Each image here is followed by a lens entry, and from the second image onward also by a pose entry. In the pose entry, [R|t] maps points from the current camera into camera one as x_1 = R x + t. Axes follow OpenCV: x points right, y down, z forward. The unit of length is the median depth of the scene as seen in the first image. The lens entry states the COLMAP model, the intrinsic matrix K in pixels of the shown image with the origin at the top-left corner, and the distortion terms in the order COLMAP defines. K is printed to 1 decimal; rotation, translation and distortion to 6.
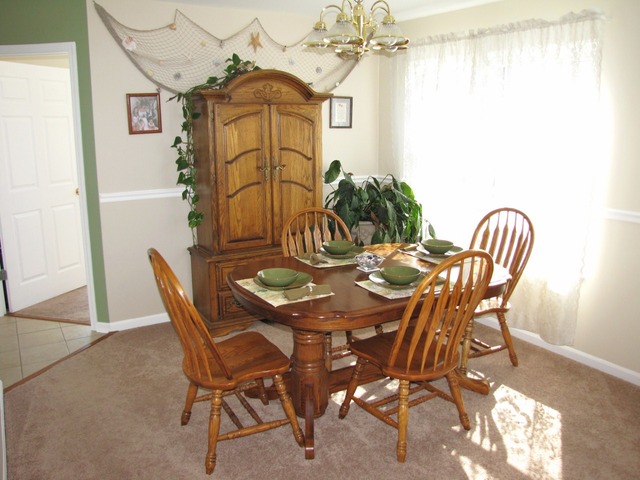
lens RADIAL K [[536.4, 0, 327.6], [0, 536.4, 236.0], [0, 0, 1]] dist [-0.190831, 0.158120]
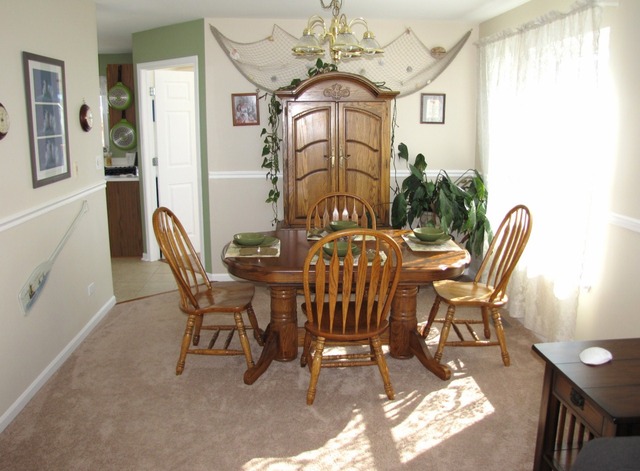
lens RADIAL K [[549.3, 0, 321.9], [0, 549.3, 227.7], [0, 0, 1]] dist [-0.184749, 0.143733]
pose [[0.876363, 0.094058, -0.472378, 0.449856], [-0.098576, 0.995013, 0.015243, 0.008992], [0.471456, 0.033207, 0.881264, -0.050720]]
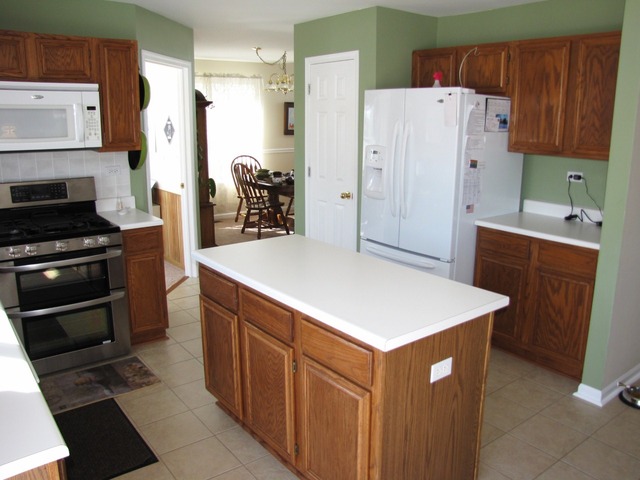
lens RADIAL K [[536.4, 0, 327.6], [0, 536.4, 236.0], [0, 0, 1]] dist [-0.190831, 0.158120]
pose [[-0.096856, -0.219023, 0.970901, -1.865129], [0.200325, 0.951234, 0.234571, -0.171168], [-0.974930, 0.217215, -0.048257, 0.758388]]
